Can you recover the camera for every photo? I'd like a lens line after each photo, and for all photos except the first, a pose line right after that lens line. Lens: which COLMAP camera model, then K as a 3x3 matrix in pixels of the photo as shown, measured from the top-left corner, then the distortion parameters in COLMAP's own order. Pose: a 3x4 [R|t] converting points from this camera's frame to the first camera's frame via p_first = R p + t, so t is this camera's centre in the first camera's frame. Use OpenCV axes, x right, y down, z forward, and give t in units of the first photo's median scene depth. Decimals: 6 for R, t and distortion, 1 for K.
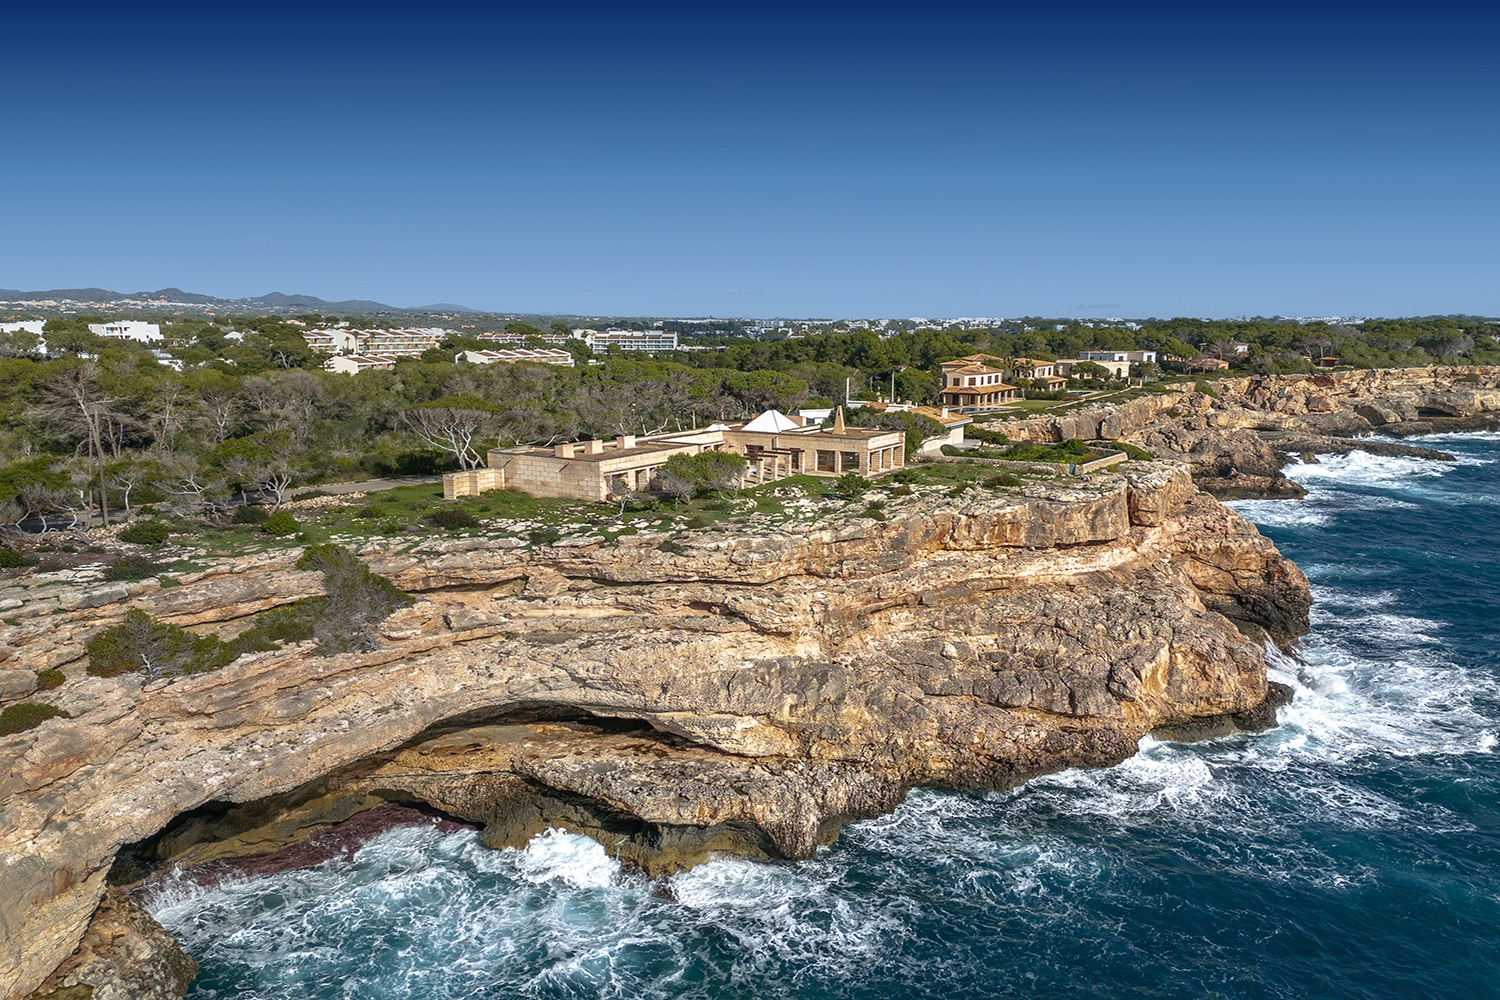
lens RADIAL K [[1085.1, 0, 767.9], [0, 1085.1, 497.7], [0, 0, 1]] dist [0.081716, -0.095373]
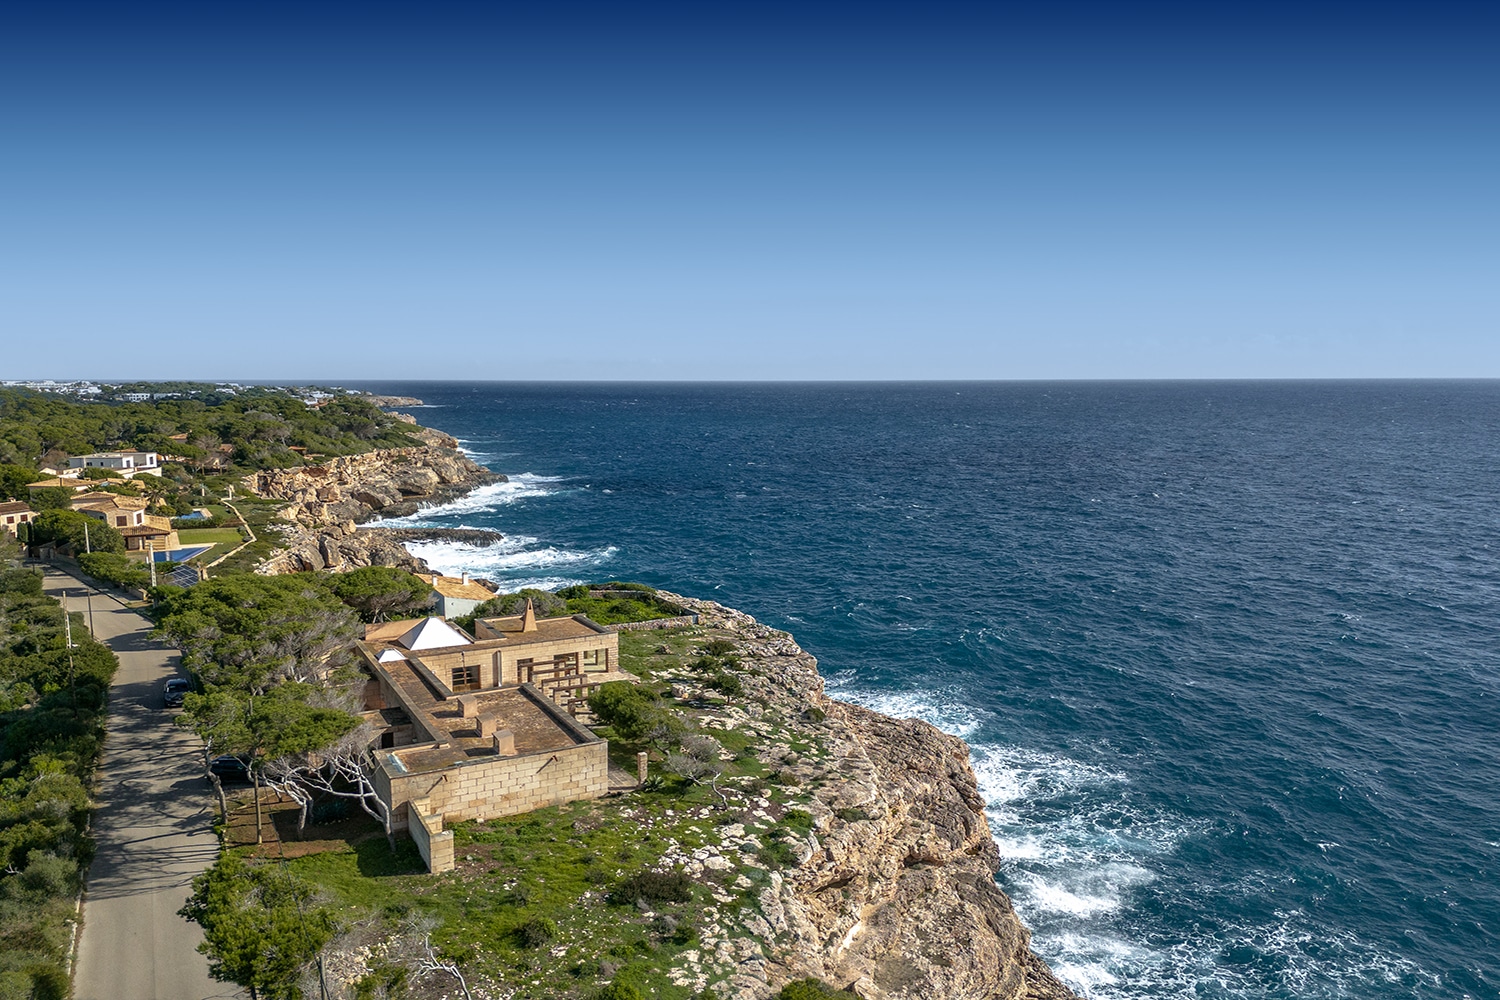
lens RADIAL K [[1058.7, 0, 750.0], [0, 1058.7, 500.0], [0, 0, 1]] dist [0.072857, -0.085621]
pose [[0.503371, -0.093814, 0.858963, -0.755646], [0.138813, 0.989957, 0.026773, -0.215023], [-0.852847, 0.105759, 0.511338, 0.537252]]
